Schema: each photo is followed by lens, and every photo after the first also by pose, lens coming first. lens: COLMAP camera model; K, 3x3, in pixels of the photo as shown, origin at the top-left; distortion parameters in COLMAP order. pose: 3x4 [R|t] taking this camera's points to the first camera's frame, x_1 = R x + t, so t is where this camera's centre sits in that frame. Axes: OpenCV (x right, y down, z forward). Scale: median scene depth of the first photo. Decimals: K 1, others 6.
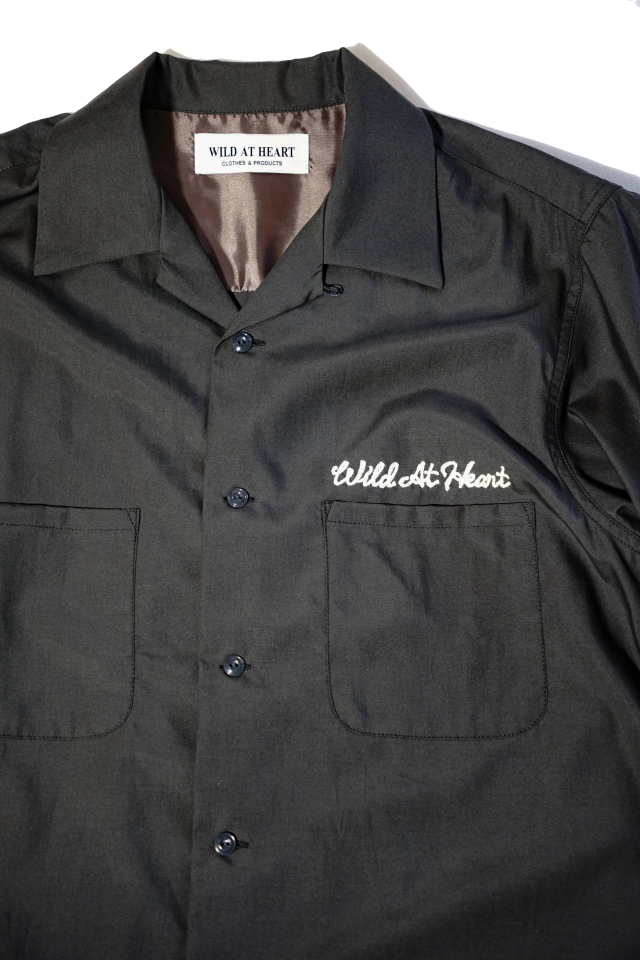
lens RADIAL K [[2058.5, 0, 326.1], [0, 2058.5, 479.3], [0, 0, 1]] dist [0.498775, 0.000000]
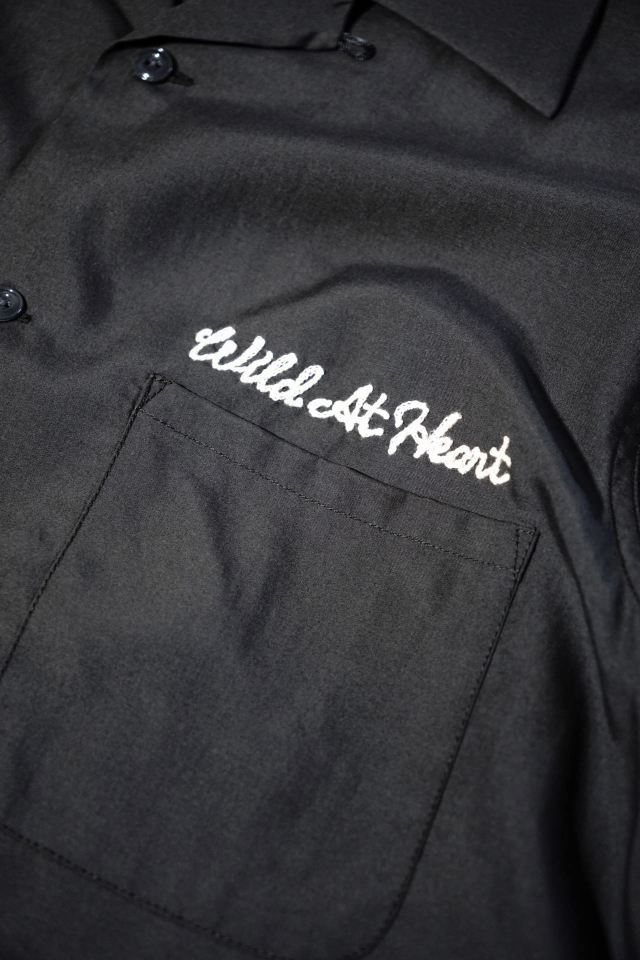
lens RADIAL K [[2058.5, 0, 323.5], [0, 2058.5, 478.4], [0, 0, 1]] dist [0.498775, 0.000000]
pose [[0.905835, 0.374715, -0.197617, 0.144553], [-0.407548, 0.898135, -0.165099, 0.099168], [0.115621, 0.230091, 0.966276, 0.523341]]
